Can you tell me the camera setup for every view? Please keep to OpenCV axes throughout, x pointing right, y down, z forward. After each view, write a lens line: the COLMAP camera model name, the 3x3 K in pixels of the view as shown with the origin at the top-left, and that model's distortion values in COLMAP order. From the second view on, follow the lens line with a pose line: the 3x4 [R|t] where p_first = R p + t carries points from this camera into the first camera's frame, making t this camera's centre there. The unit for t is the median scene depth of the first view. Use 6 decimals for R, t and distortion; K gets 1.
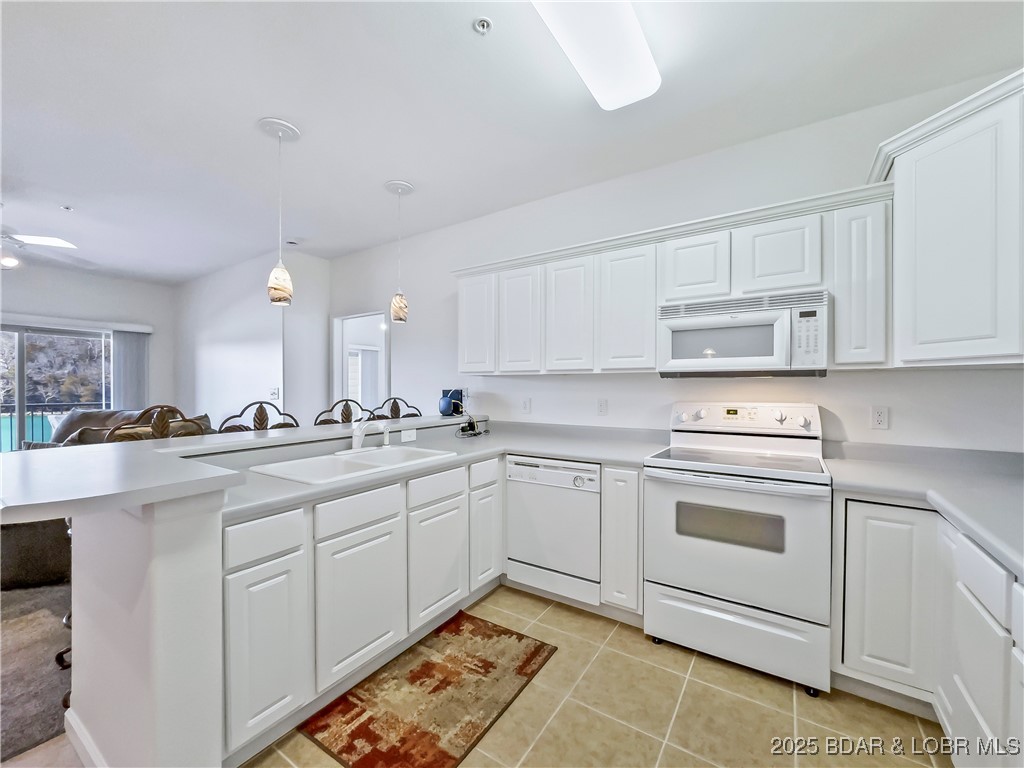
lens RADIAL K [[413.7, 0, 511.9], [0, 413.7, 388.1], [0, 0, 1]] dist [-0.004135, 0.000445]
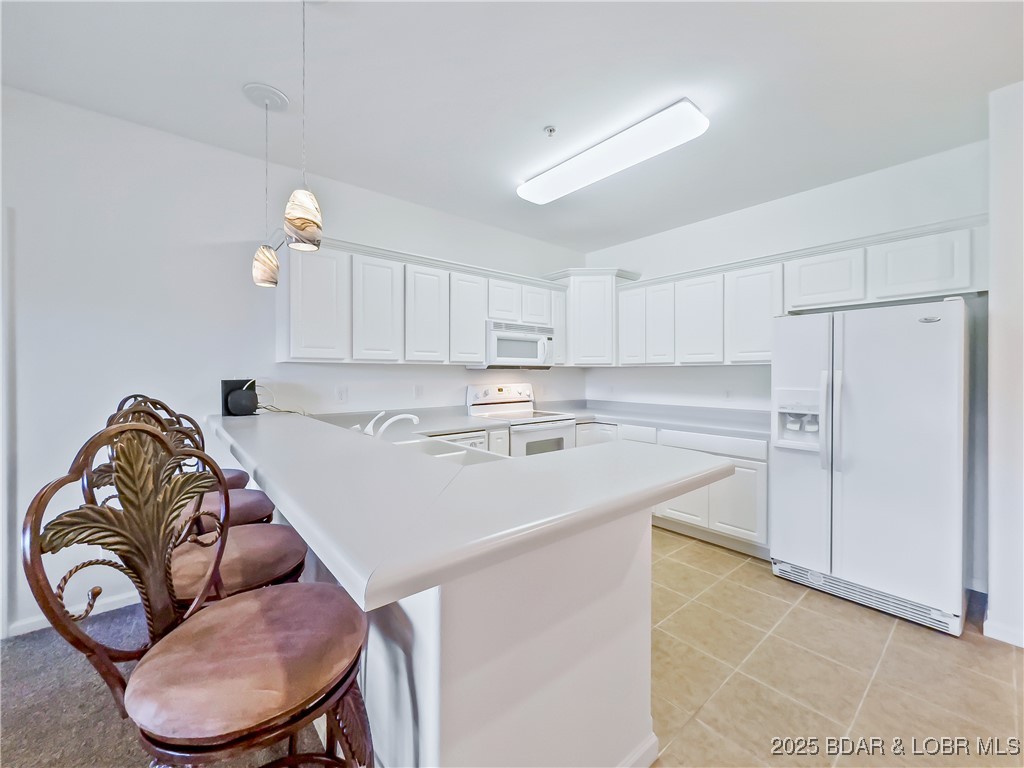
lens RADIAL K [[413.7, 0, 517.0], [0, 413.7, 374.7], [0, 0, 1]] dist [-0.004135, 0.000445]
pose [[0.276305, -0.002428, 0.961067, -1.093096], [0.004271, 0.999990, 0.001299, -0.005635], [-0.961061, 0.003746, 0.276313, 0.505507]]
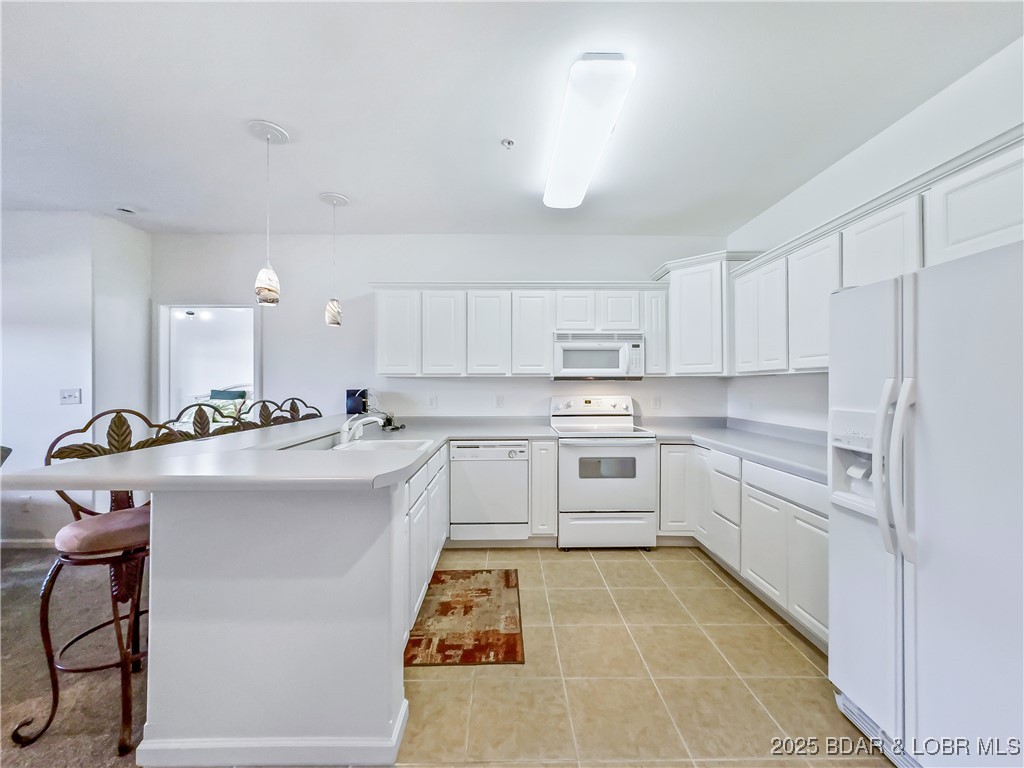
lens RADIAL K [[413.7, 0, 510.1], [0, 413.7, 381.3], [0, 0, 1]] dist [-0.004135, 0.000445]
pose [[0.826061, 0.003776, 0.563568, -0.646064], [0.004634, 0.999898, -0.013491, -0.002078], [-0.563561, 0.013756, 0.825960, -0.156128]]
